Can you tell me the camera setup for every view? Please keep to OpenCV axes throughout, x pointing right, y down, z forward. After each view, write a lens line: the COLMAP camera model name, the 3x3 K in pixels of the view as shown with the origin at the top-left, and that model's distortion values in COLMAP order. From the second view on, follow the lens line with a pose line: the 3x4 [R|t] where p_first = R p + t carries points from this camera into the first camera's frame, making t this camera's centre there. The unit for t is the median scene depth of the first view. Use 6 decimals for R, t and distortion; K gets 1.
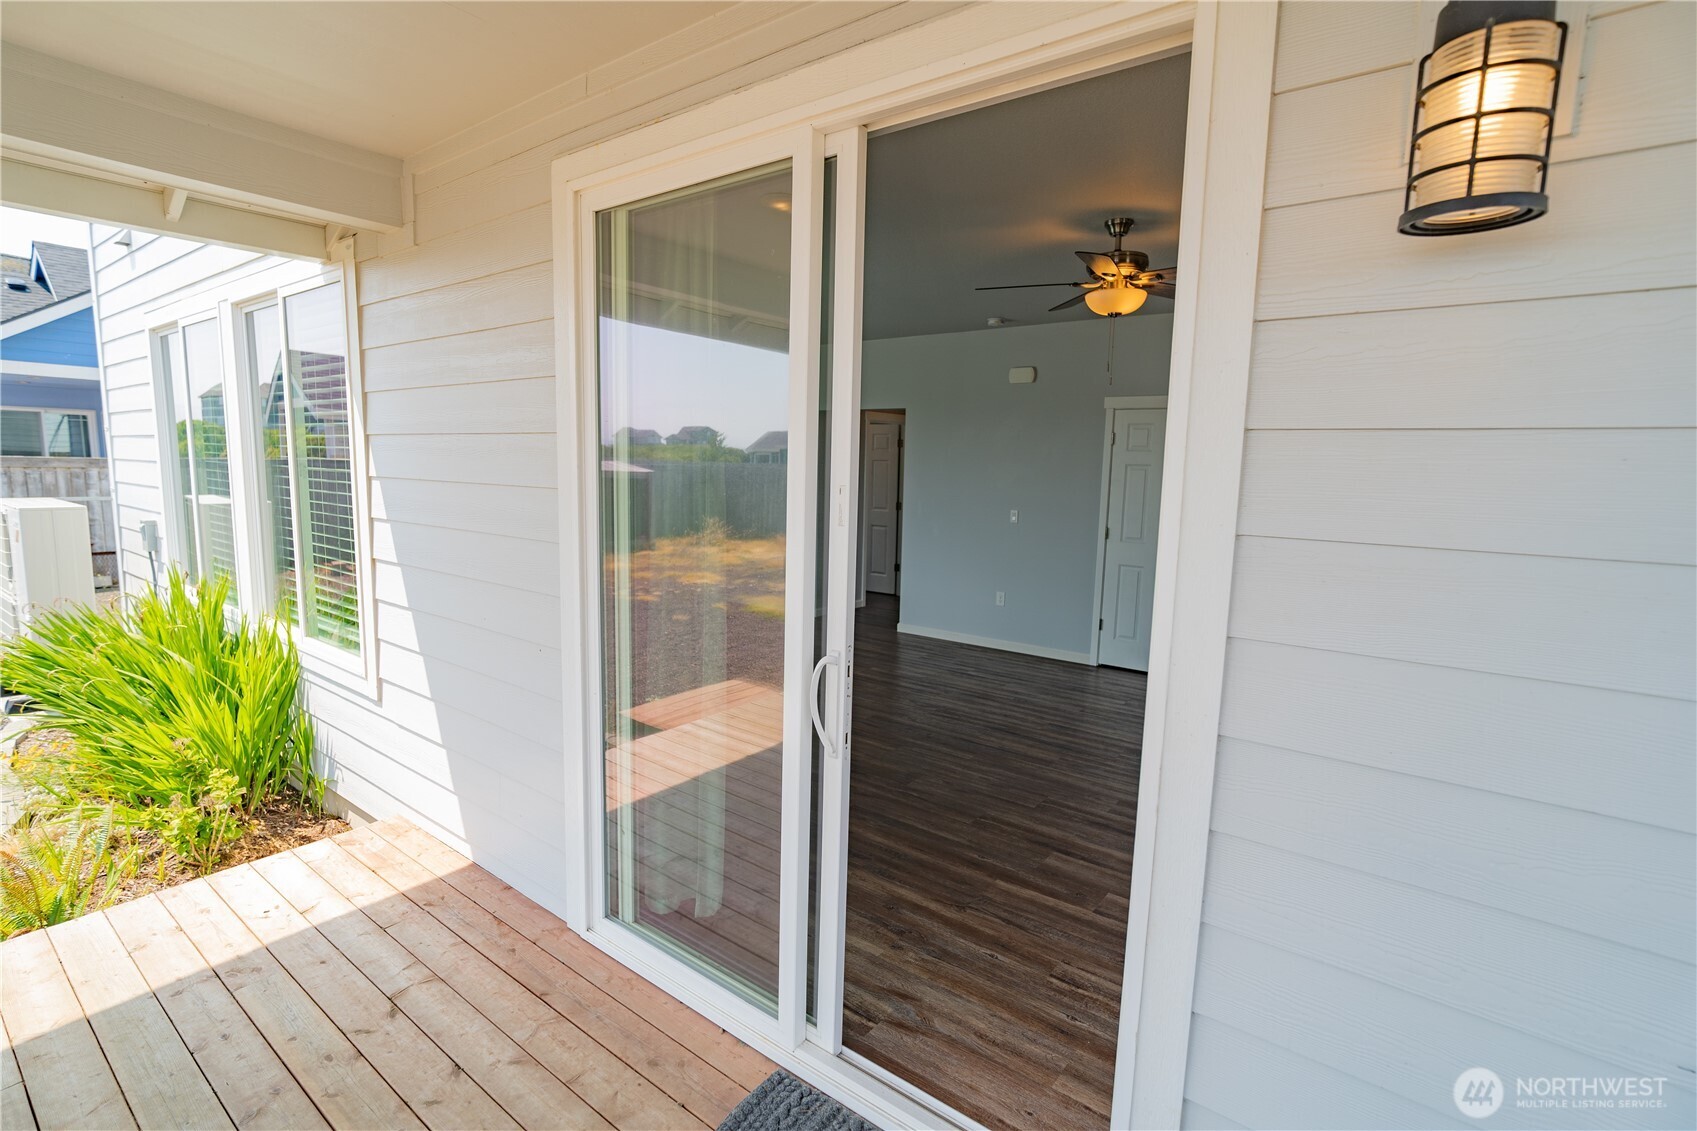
lens RADIAL K [[797.7, 0, 847.5], [0, 797.7, 562.9], [0, 0, 1]] dist [-0.008377, 0.001029]
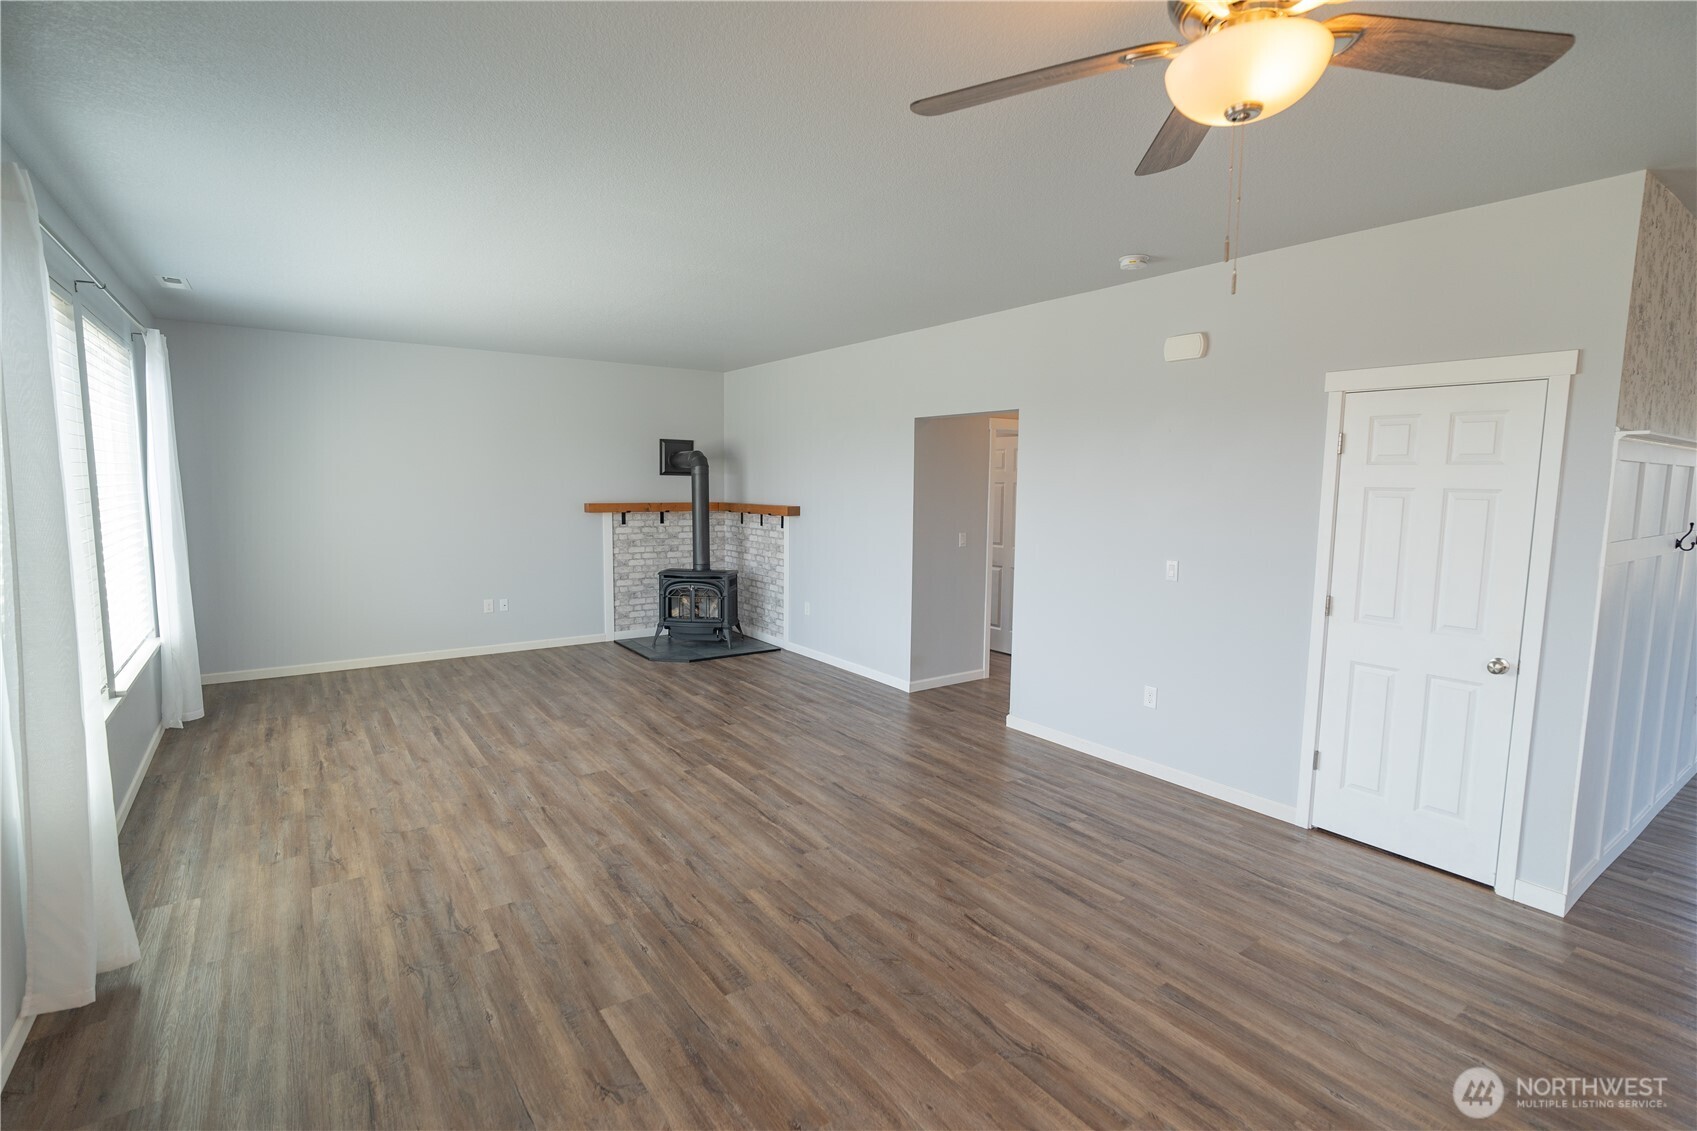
lens RADIAL K [[797.7, 0, 847.5], [0, 797.7, 562.9], [0, 0, 1]] dist [-0.008377, 0.001029]
pose [[0.956129, 0.018994, -0.292330, 0.159440], [-0.027409, 0.999319, -0.024718, -0.044553], [0.291661, 0.031646, 0.955998, 0.343774]]
